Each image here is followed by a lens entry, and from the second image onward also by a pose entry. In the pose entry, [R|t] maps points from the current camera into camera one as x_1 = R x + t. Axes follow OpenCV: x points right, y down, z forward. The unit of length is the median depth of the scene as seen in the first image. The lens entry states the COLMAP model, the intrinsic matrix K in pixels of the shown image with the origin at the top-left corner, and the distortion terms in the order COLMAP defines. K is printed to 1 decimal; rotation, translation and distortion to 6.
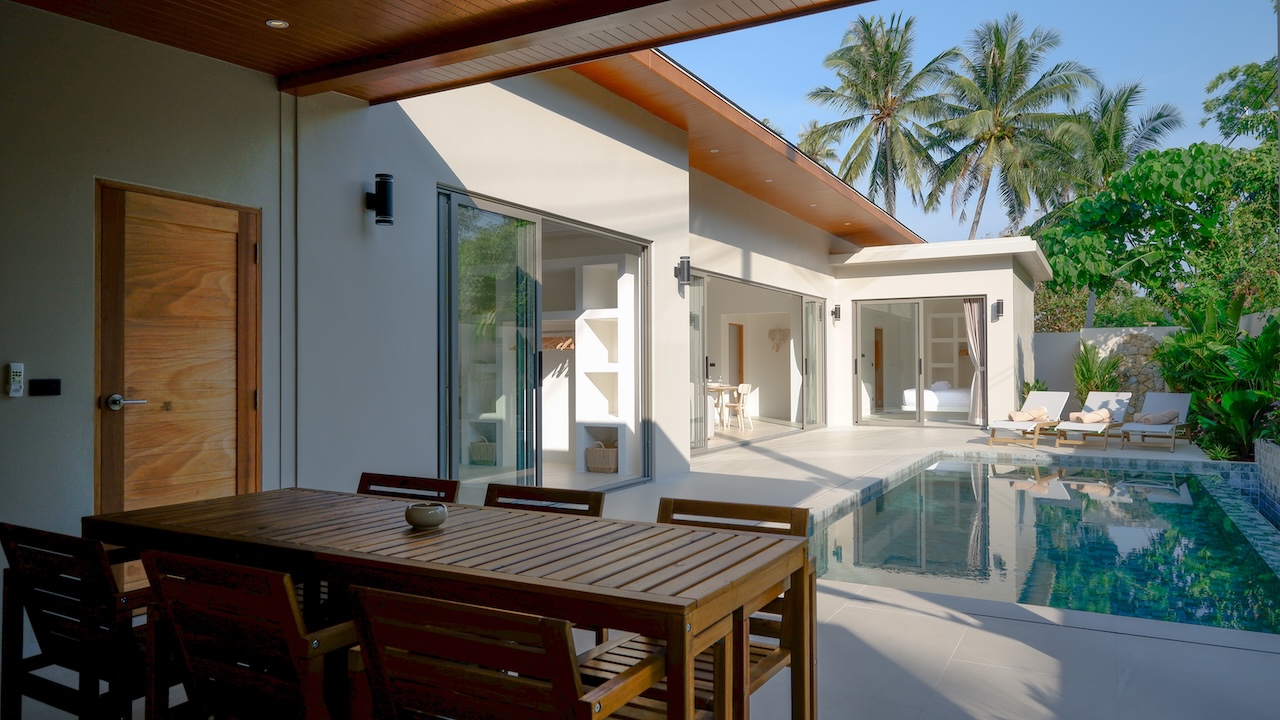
lens RADIAL K [[867.7, 0, 640.0], [0, 867.7, 360.0], [0, 0, 1]] dist [-0.000264, 0.054152]
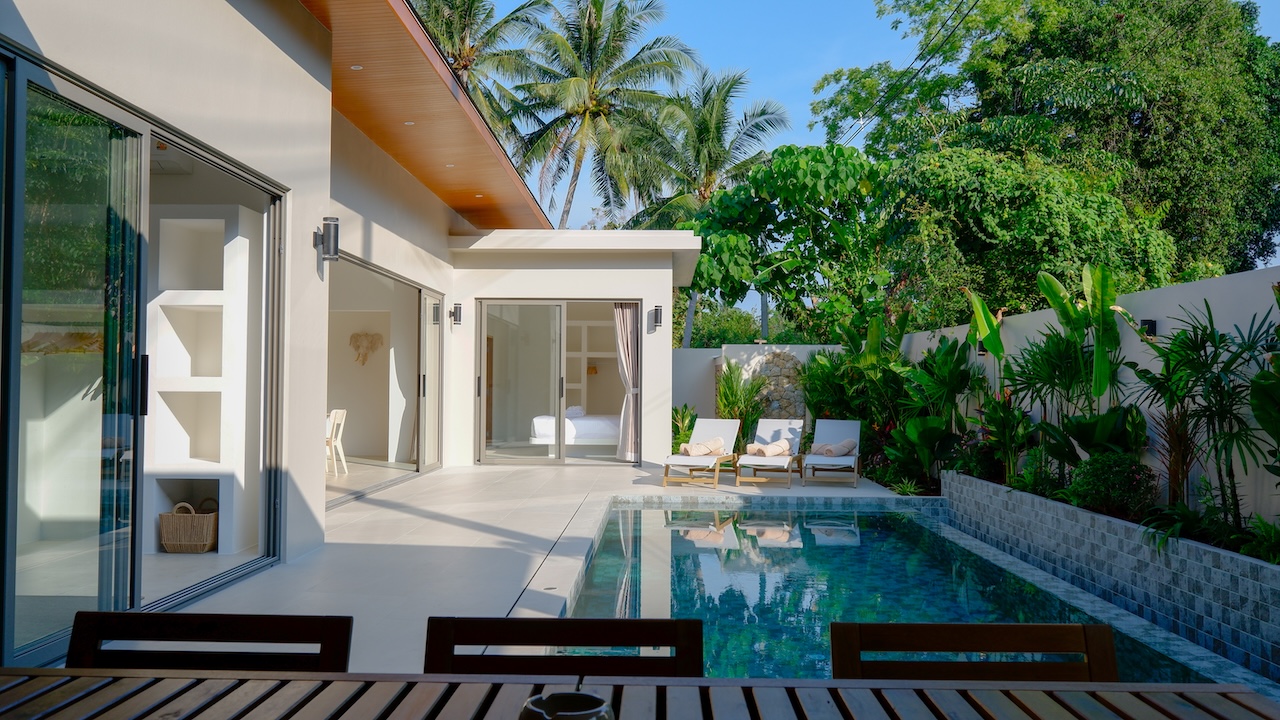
lens RADIAL K [[1113.4, 0, 640.0], [0, 1113.4, 360.0], [0, 0, 1]] dist [0.004615, 0.003810]
pose [[0.887011, 0.021088, 0.461267, -0.071526], [-0.013624, 0.999717, -0.019506, 0.001499], [-0.461548, 0.011017, 0.887047, 0.077409]]
